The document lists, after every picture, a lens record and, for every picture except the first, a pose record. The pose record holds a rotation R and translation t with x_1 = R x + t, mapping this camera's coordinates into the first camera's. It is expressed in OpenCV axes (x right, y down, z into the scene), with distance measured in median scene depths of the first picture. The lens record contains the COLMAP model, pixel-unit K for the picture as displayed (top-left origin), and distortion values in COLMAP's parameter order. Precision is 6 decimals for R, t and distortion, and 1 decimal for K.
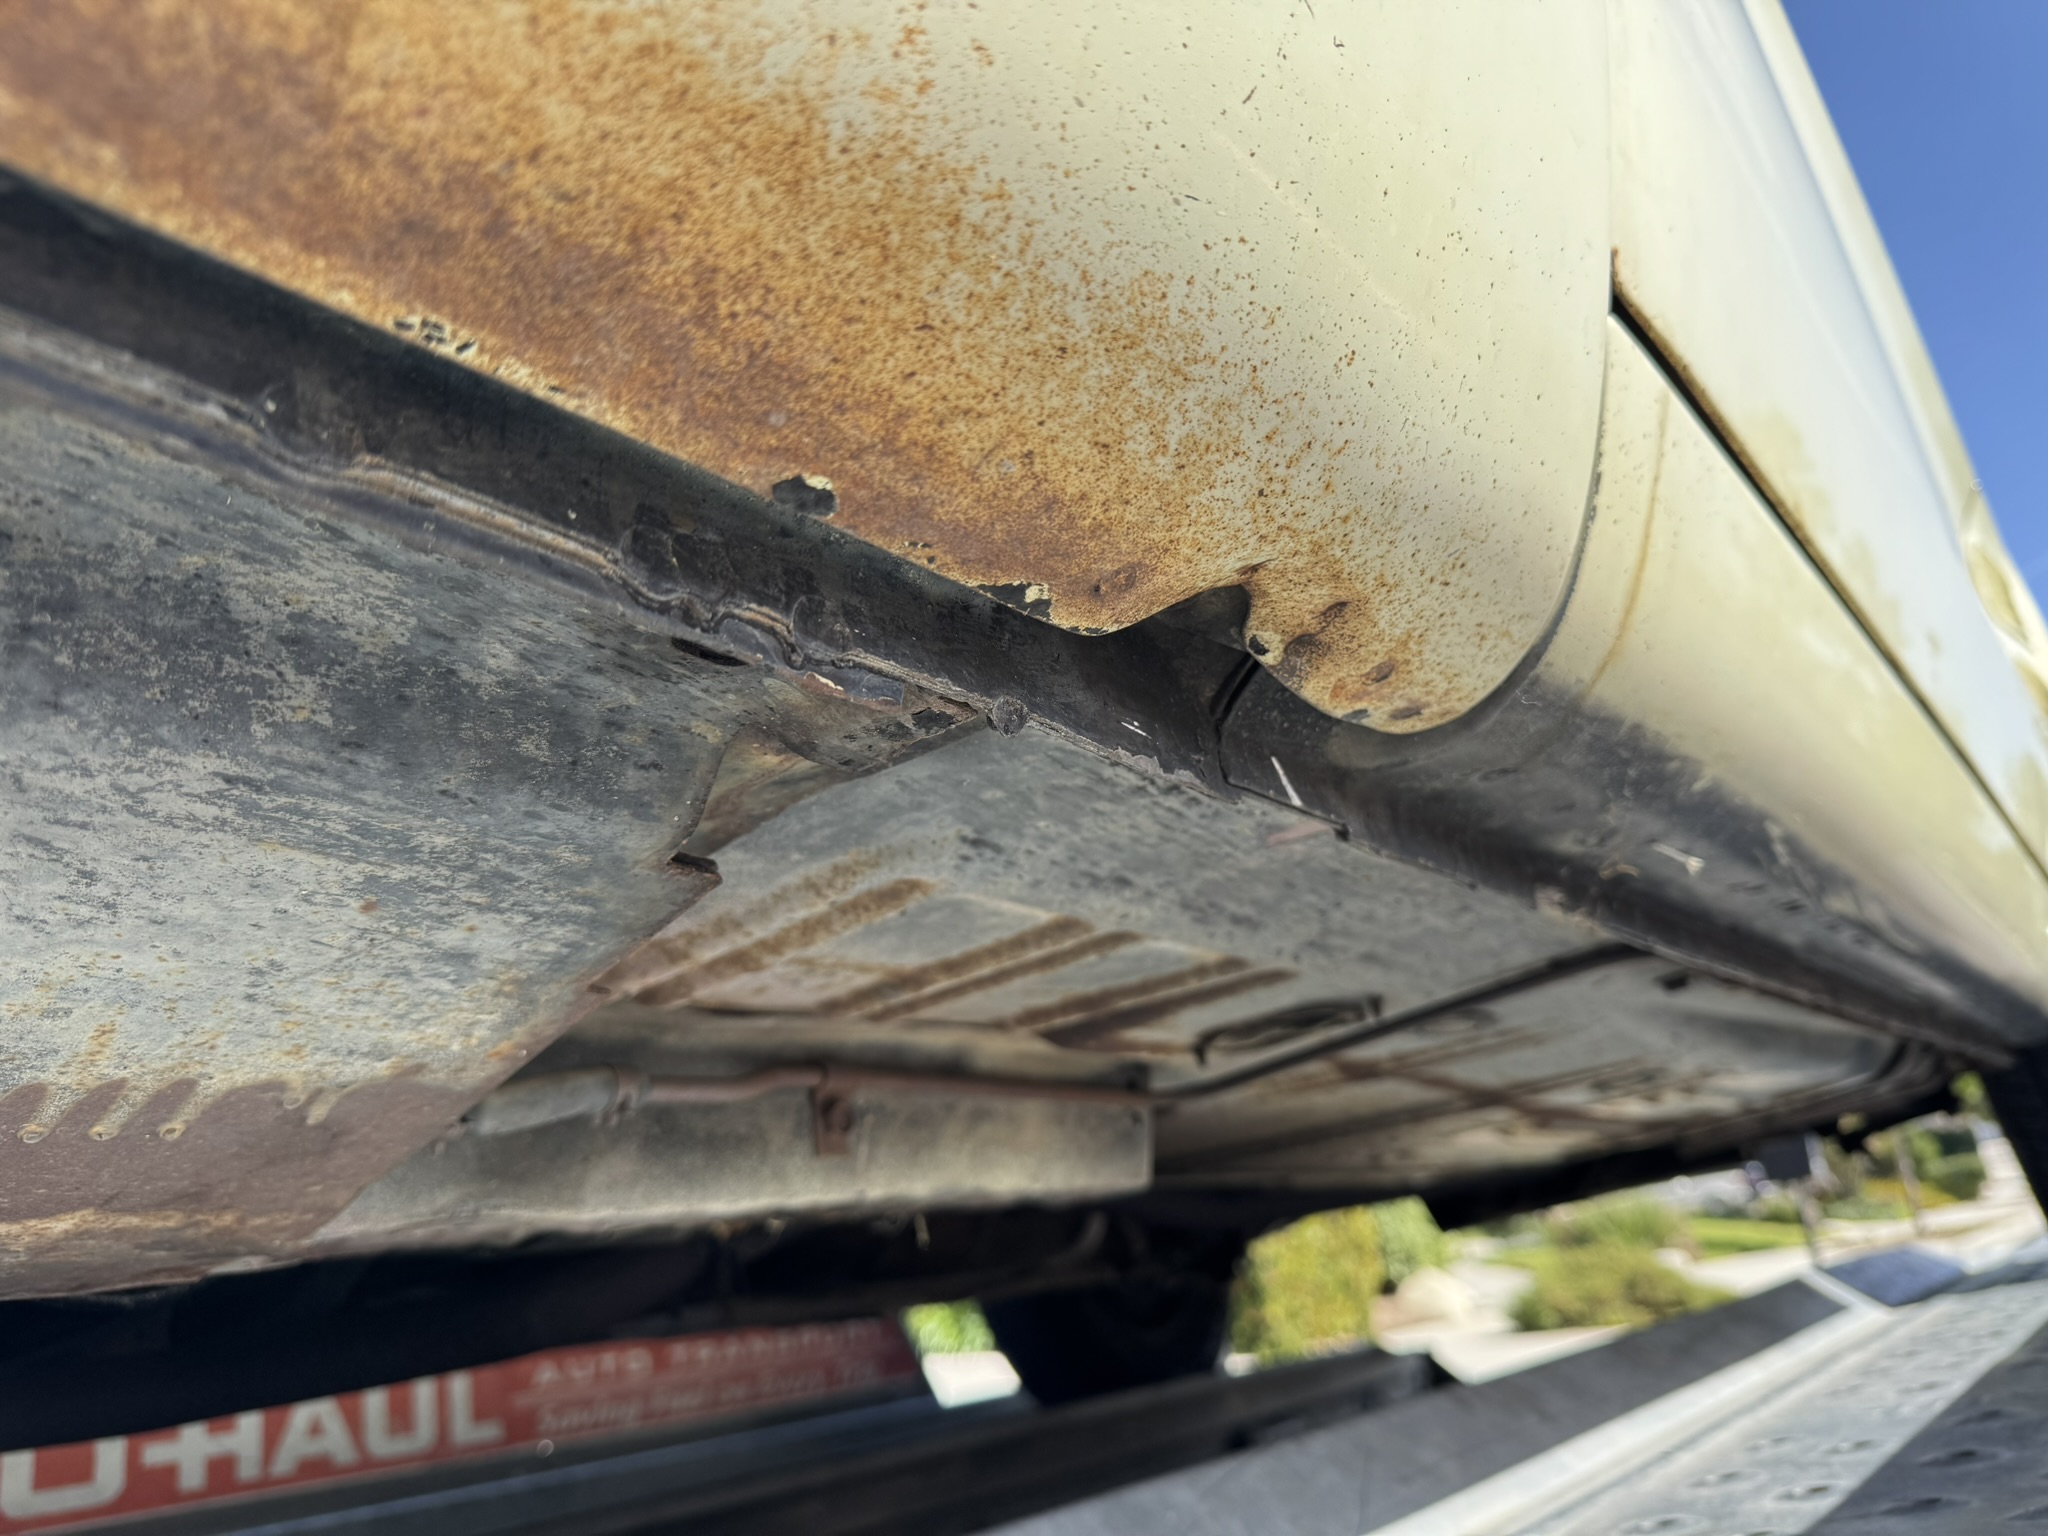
lens RADIAL K [[1474.3, 0, 997.9], [0, 1474.3, 791.1], [0, 0, 1]] dist [0.118689, -0.248882]
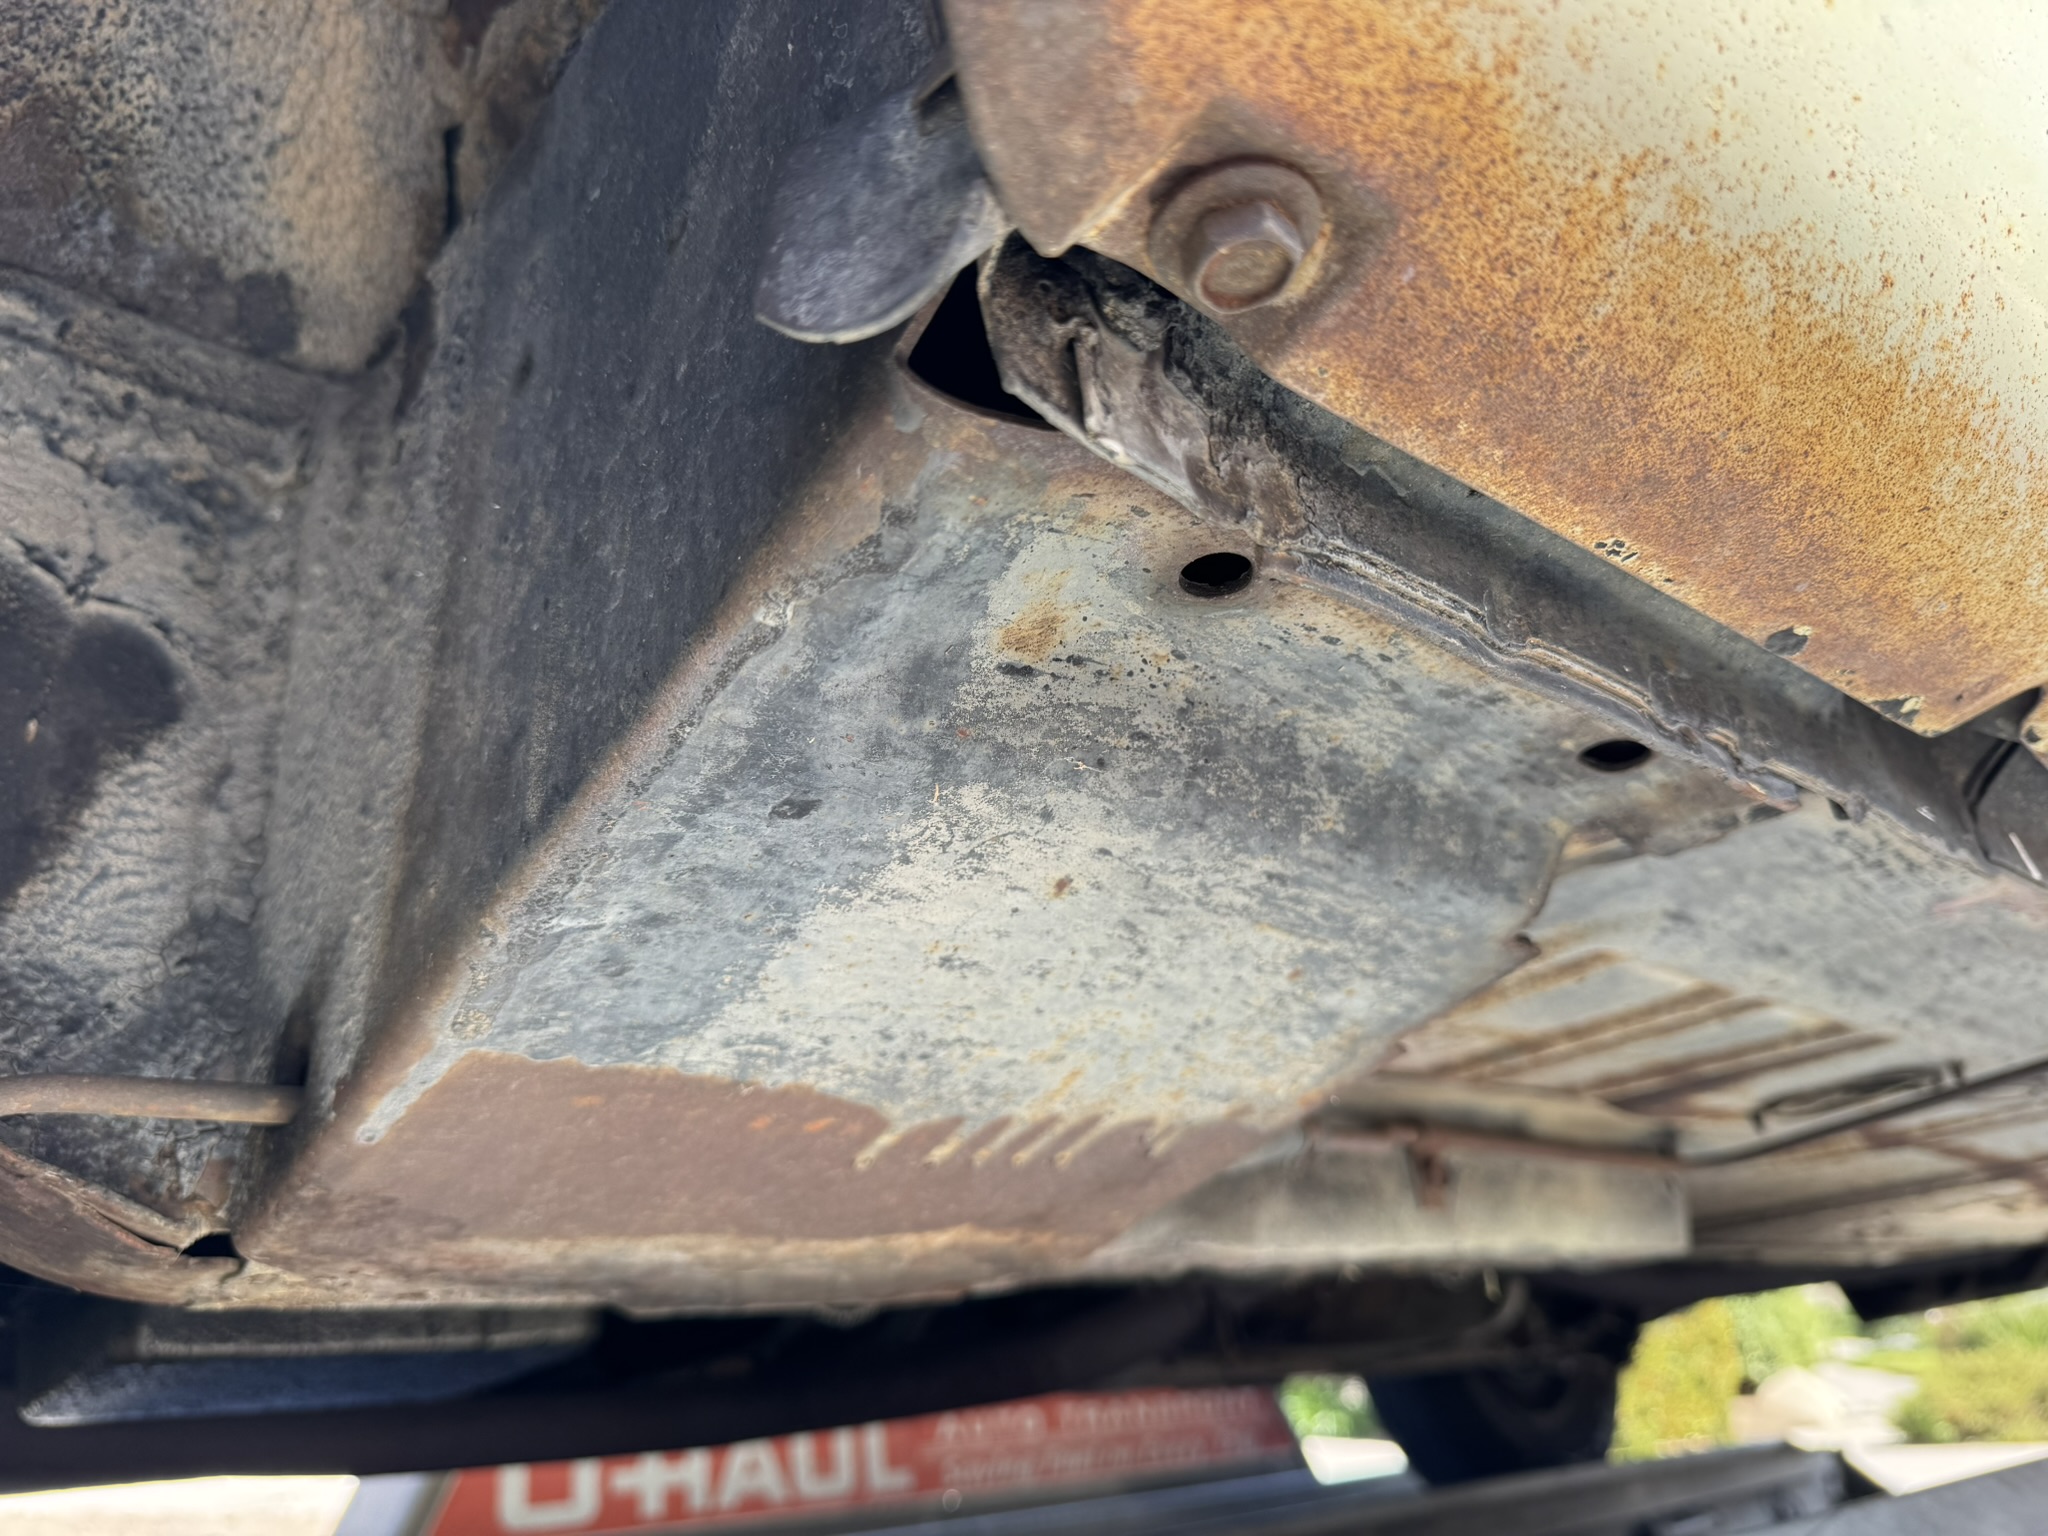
lens RADIAL K [[1476.5, 0, 992.2], [0, 1476.5, 772.6], [0, 0, 1]] dist [0.008543, -0.027123]
pose [[0.980550, -0.031161, -0.193778, -0.327878], [0.019597, 0.997926, -0.061311, -0.015684], [0.195287, 0.056321, 0.979128, -0.202304]]
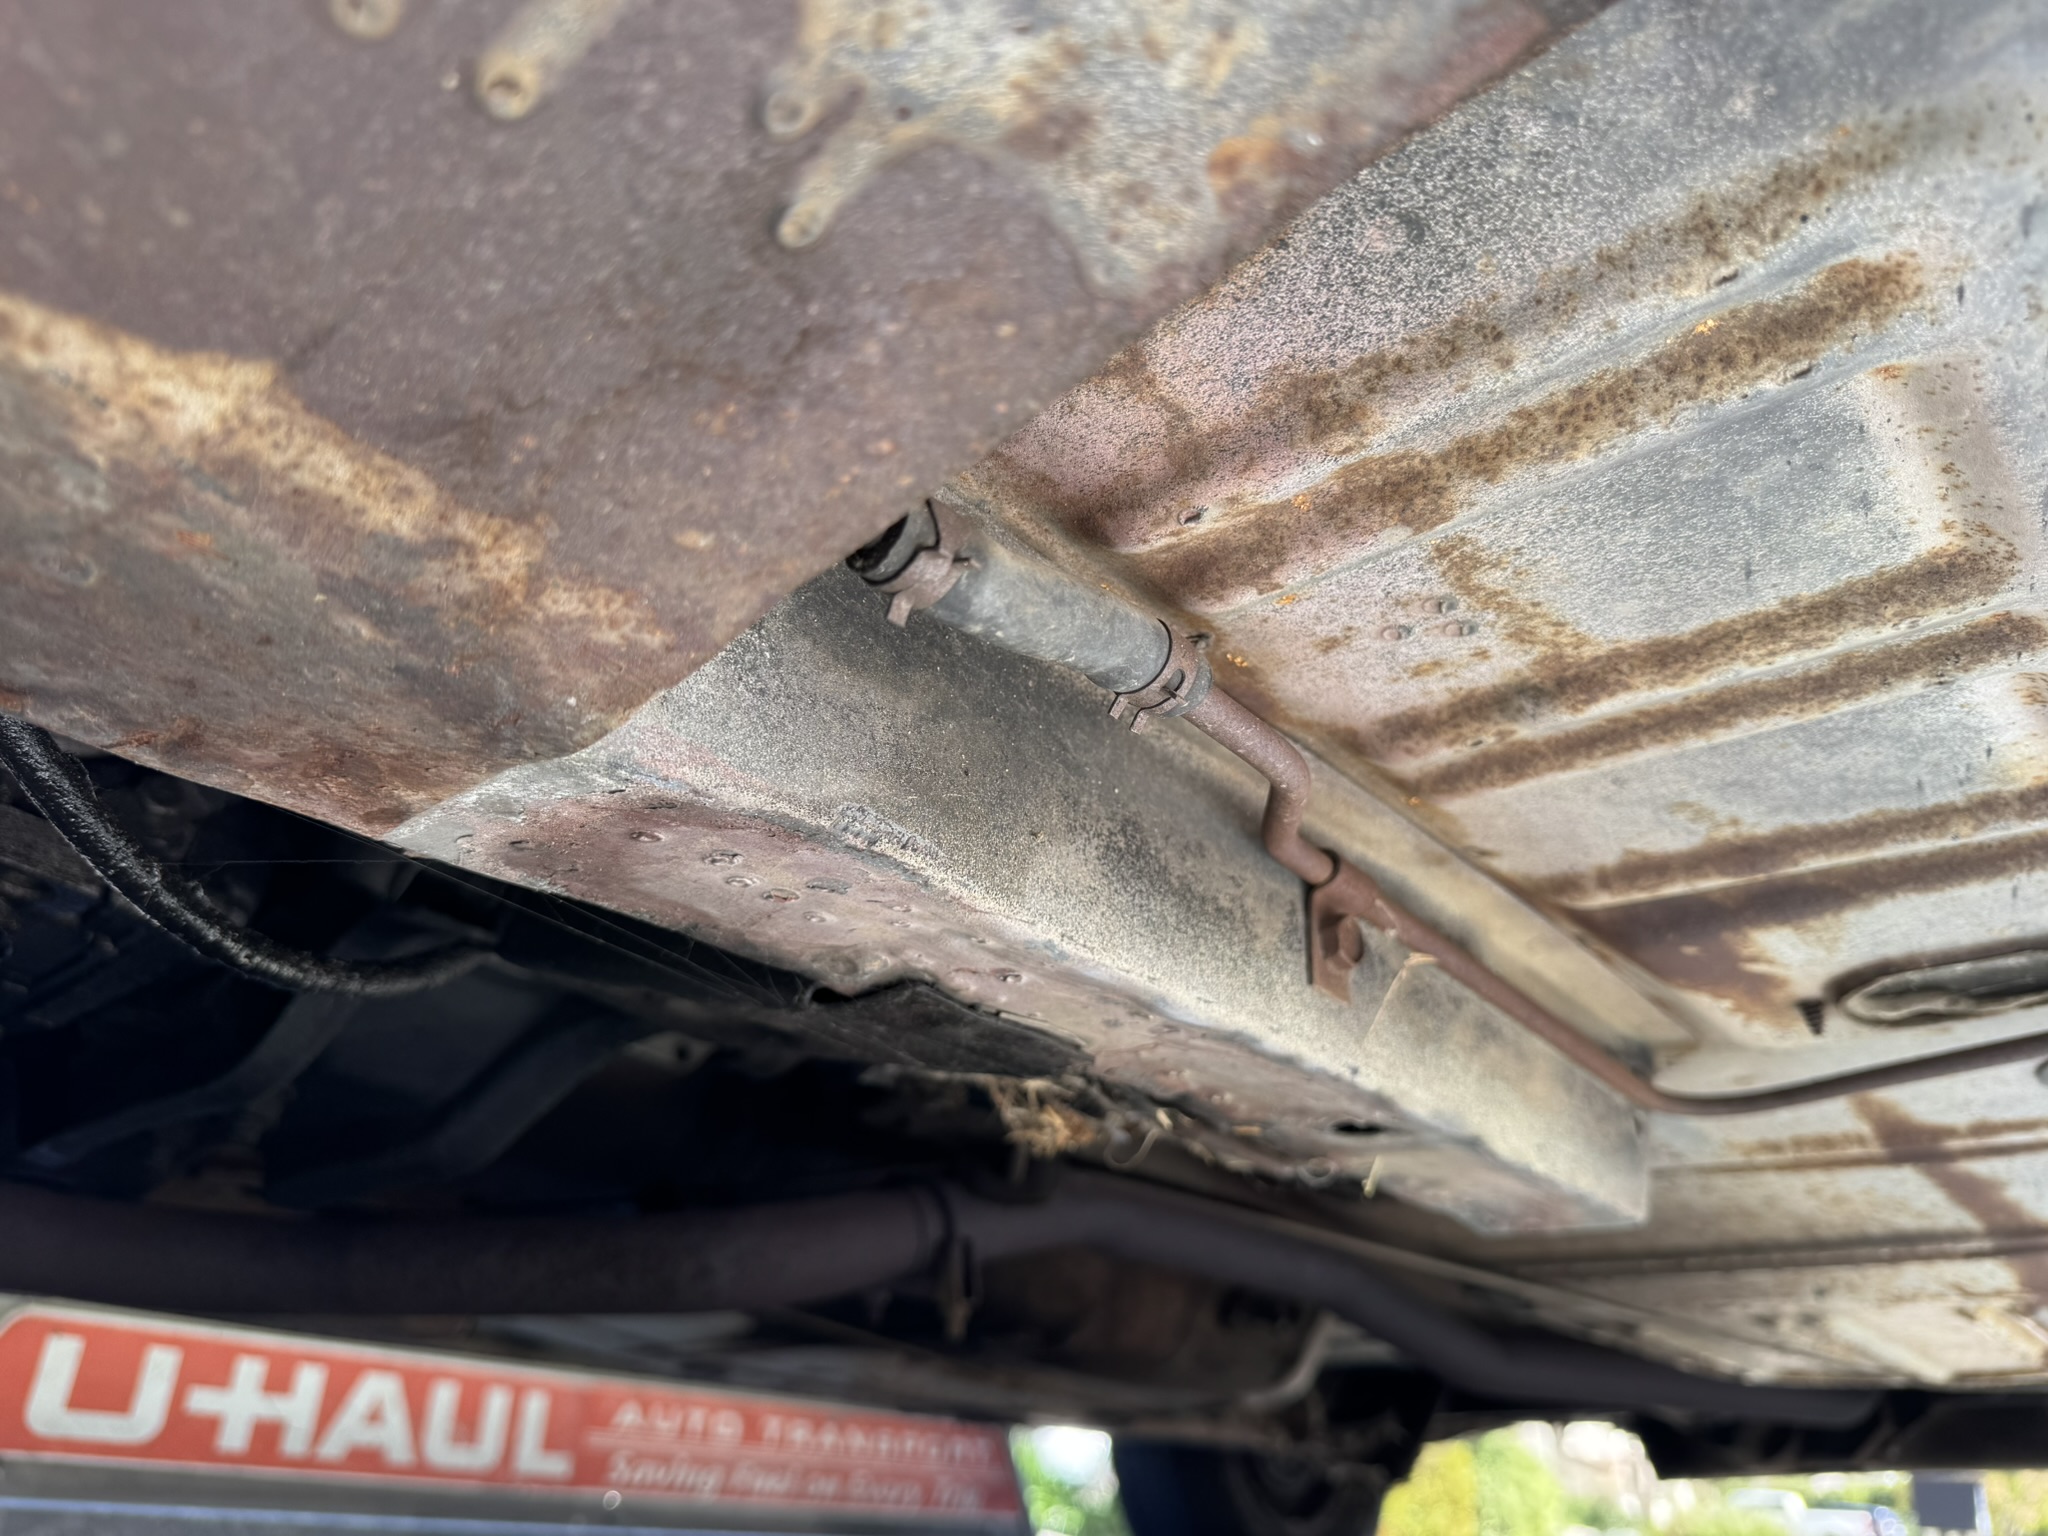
lens RADIAL K [[1474.3, 0, 997.9], [0, 1474.3, 791.1], [0, 0, 1]] dist [0.118689, -0.248882]
pose [[0.979149, 0.171258, -0.109257, -0.307981], [-0.181415, 0.979191, -0.090963, 0.385161], [0.091406, 0.108887, 0.989843, 0.560656]]
